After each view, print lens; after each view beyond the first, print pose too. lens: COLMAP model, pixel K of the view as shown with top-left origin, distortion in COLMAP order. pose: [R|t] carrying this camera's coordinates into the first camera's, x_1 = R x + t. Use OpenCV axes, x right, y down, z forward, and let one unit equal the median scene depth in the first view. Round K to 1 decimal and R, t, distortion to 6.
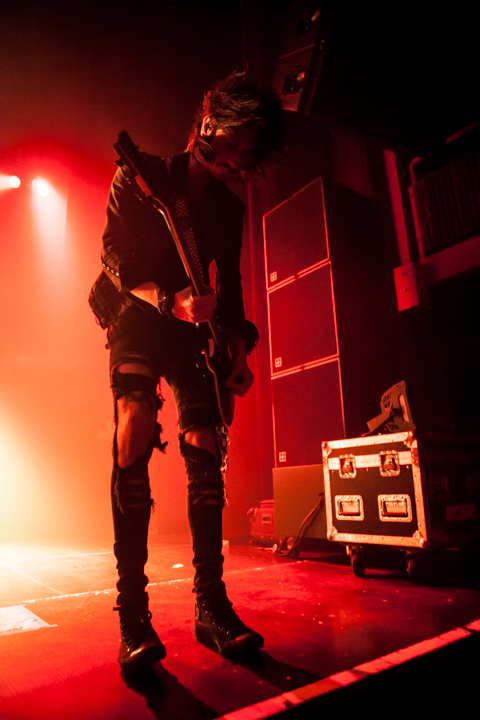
lens RADIAL K [[484.8, 0, 240.0], [0, 484.8, 360.0], [0, 0, 1]] dist [0.004408, 0.000819]
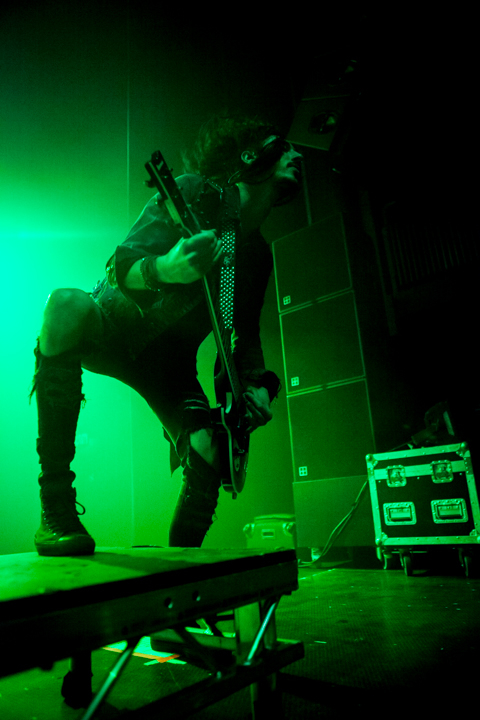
lens RADIAL K [[483.7, 0, 240.0], [0, 483.7, 360.0], [0, 0, 1]] dist [-0.006731, -0.000496]
pose [[0.974061, 0.033140, 0.223846, -0.377261], [-0.022552, 0.998510, -0.049694, 0.018019], [-0.225159, 0.043356, 0.973357, -0.002154]]
